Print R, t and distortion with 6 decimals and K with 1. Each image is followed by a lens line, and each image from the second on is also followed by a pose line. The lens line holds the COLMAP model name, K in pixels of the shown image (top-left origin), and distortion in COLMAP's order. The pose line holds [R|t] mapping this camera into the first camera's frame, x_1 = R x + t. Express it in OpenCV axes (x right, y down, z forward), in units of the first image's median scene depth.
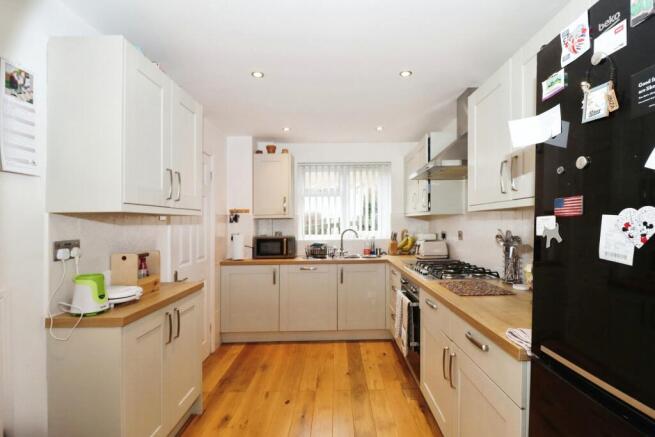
lens RADIAL K [[313.7, 0, 327.5], [0, 313.7, 218.5], [0, 0, 1]] dist [-0.000246, -0.000051]
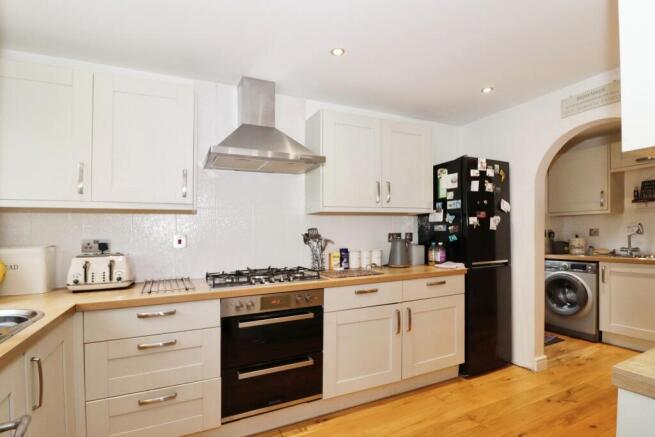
lens RADIAL K [[313.7, 0, 327.5], [0, 313.7, 218.5], [0, 0, 1]] dist [-0.000246, -0.000051]
pose [[-0.436100, 0.001890, 0.899896, -1.436415], [-0.013296, 0.999875, -0.008543, 0.050756], [-0.899800, -0.015691, -0.436020, 3.792230]]
